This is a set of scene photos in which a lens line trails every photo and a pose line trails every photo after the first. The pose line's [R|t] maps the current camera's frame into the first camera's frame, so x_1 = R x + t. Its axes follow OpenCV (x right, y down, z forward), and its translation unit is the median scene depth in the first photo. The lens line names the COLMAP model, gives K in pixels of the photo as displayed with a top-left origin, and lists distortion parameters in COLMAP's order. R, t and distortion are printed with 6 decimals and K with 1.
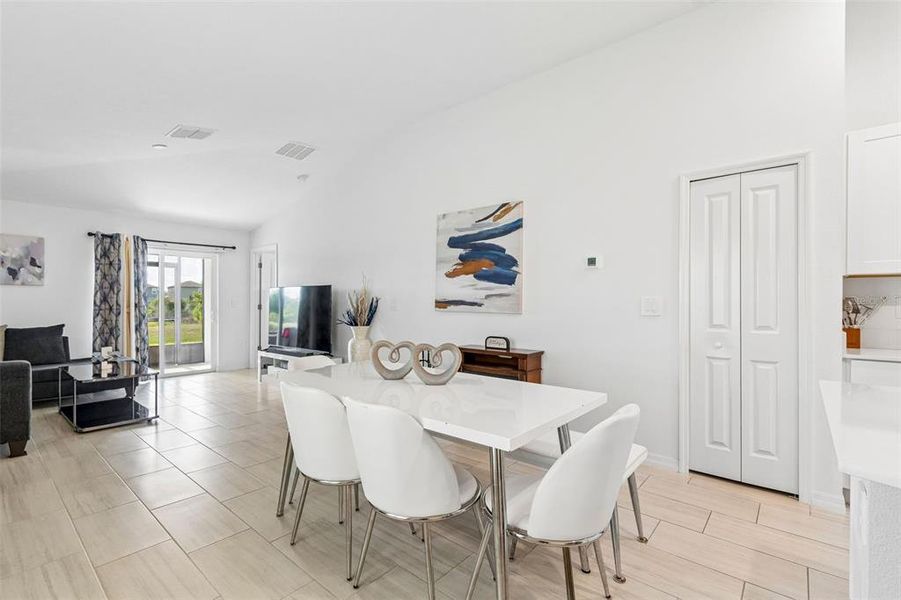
lens RADIAL K [[410.5, 0, 447.5], [0, 410.5, 305.0], [0, 0, 1]] dist [0.006007, -0.001915]
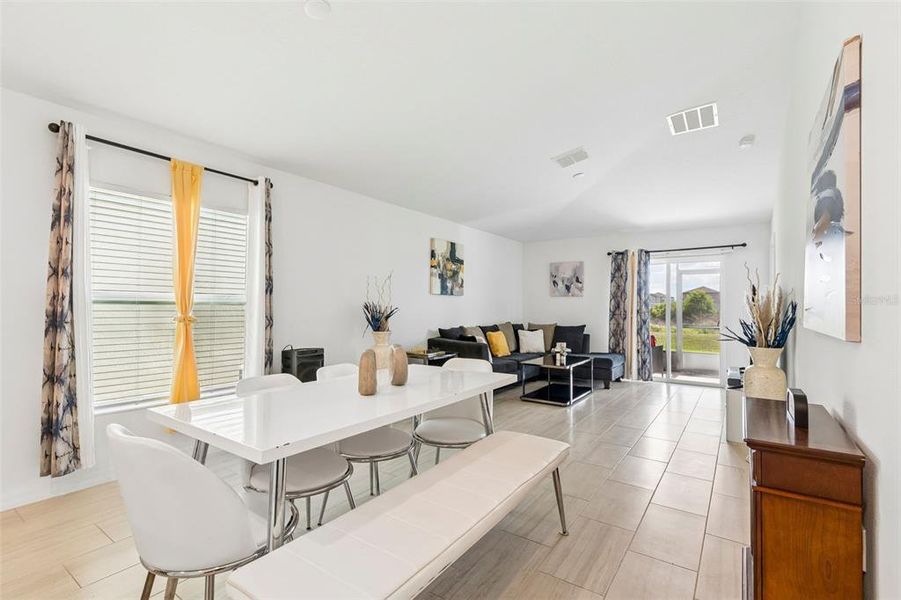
lens RADIAL K [[410.5, 0, 450.2], [0, 410.5, 302.2], [0, 0, 1]] dist [0.006007, -0.001915]
pose [[0.101554, -0.009797, -0.994782, 0.350799], [-0.014927, 0.999824, -0.011371, -0.004629], [0.994718, 0.016004, 0.101390, 0.434694]]
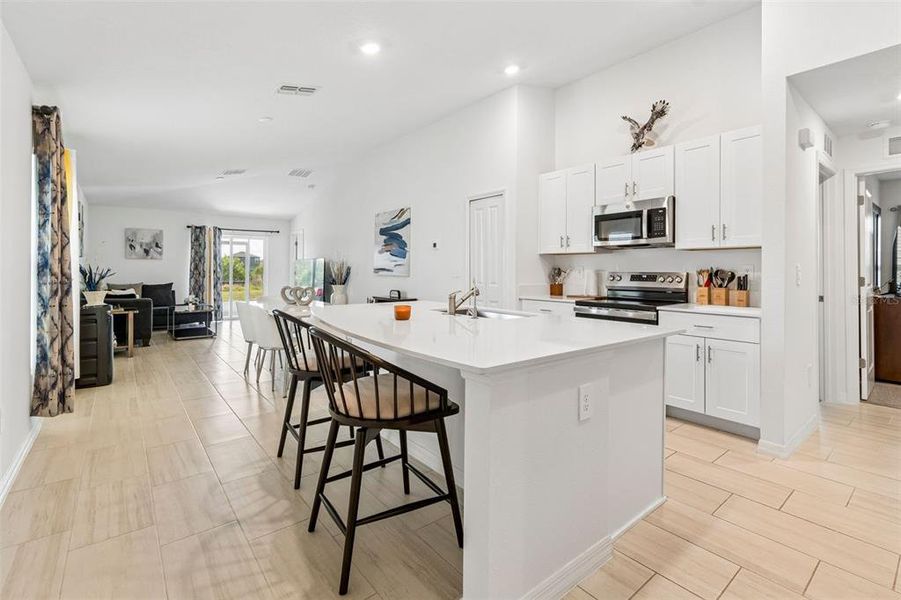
lens RADIAL K [[410.5, 0, 452.2], [0, 410.5, 269.2], [0, 0, 1]] dist [0.006007, -0.001915]
pose [[0.984059, 0.000815, -0.177842, 0.458880], [-0.002802, 0.999936, -0.010920, 0.007411], [0.177822, 0.011245, 0.983998, -0.417659]]
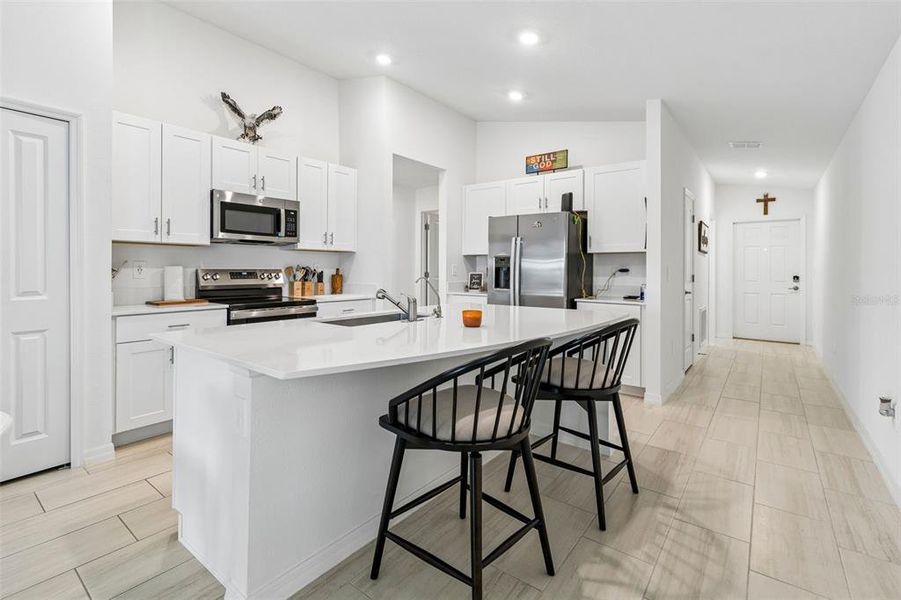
lens RADIAL K [[410.5, 0, 456.8], [0, 410.5, 267.3], [0, 0, 1]] dist [0.006007, -0.001915]
pose [[-0.060472, 0.000172, 0.998170, -0.084733], [0.003490, 0.999994, 0.000040, 0.001346], [-0.998164, 0.003486, -0.060472, 0.070487]]
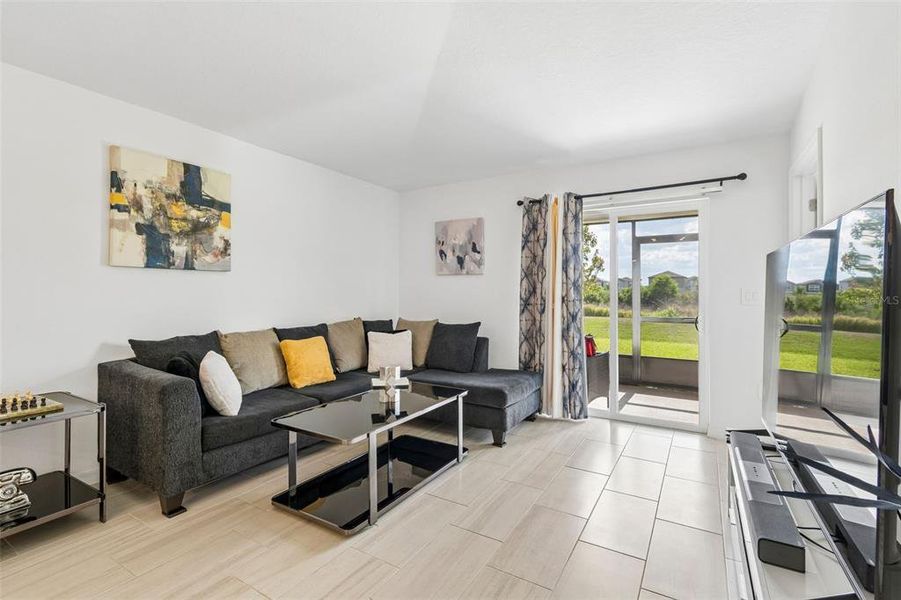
lens RADIAL K [[410.5, 0, 456.4], [0, 410.5, 291.0], [0, 0, 1]] dist [0.006007, -0.001915]
pose [[0.176507, -0.003378, -0.984294, -0.167804], [-0.008495, 0.999952, -0.004955, -0.008684], [0.984263, 0.009236, 0.176470, 0.826829]]
